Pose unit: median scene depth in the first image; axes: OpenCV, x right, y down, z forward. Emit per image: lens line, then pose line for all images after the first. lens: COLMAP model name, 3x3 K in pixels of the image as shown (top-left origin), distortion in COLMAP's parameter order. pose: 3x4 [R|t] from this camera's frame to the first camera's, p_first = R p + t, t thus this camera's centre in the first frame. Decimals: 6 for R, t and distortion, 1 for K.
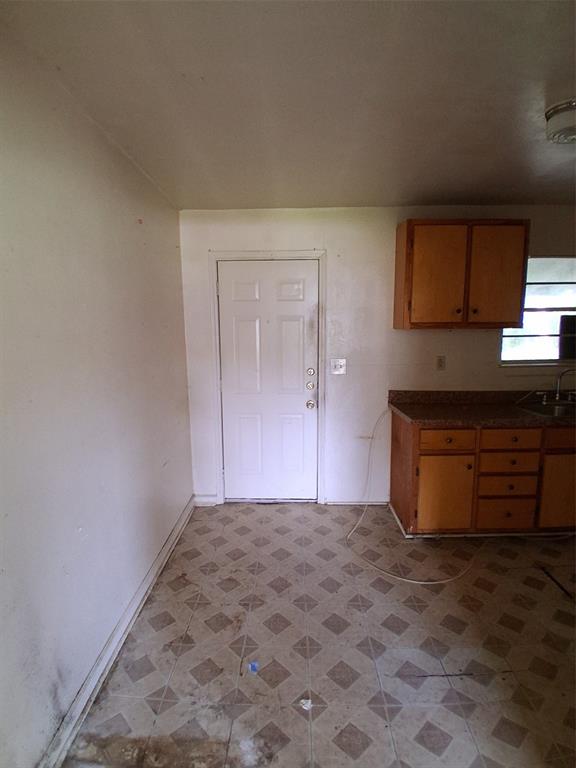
lens RADIAL K [[381.1, 0, 282.3], [0, 381.1, 384.5], [0, 0, 1]] dist [0.001628, -0.044228]
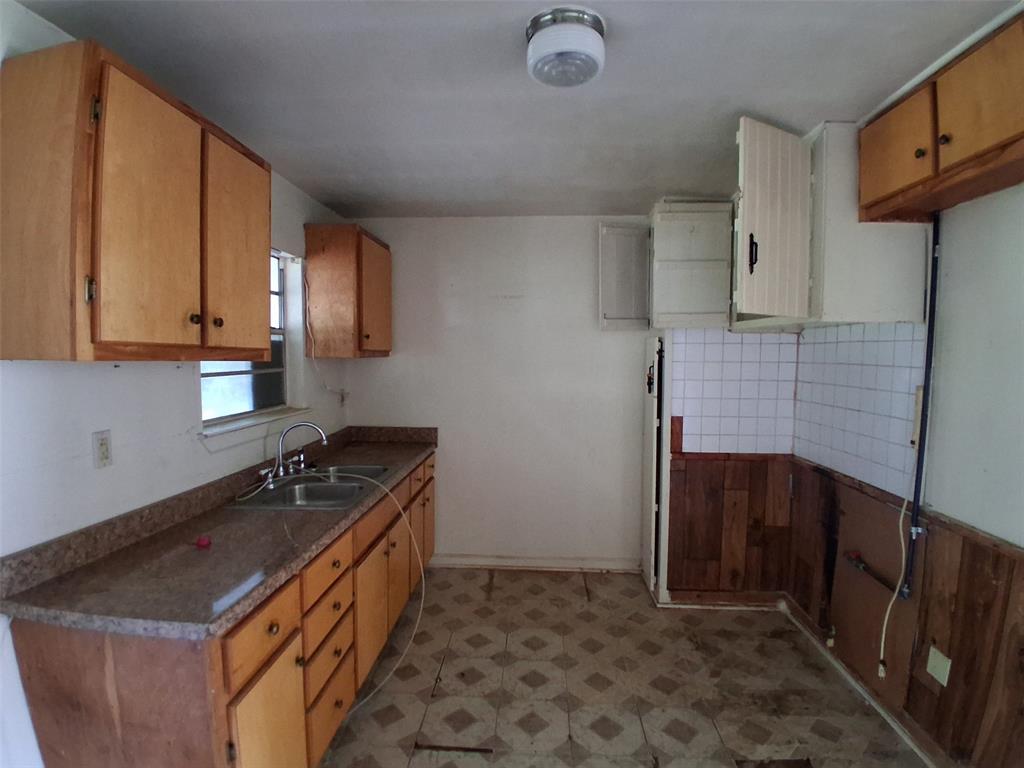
lens RADIAL K [[508.1, 0, 512.0], [0, 508.1, 384.0], [0, 0, 1]] dist [0.001628, -0.044228]
pose [[0.018466, -0.036854, 0.999150, -0.090654], [0.138019, 0.989847, 0.033960, -0.092029], [-0.990257, 0.137275, 0.023365, 0.645157]]
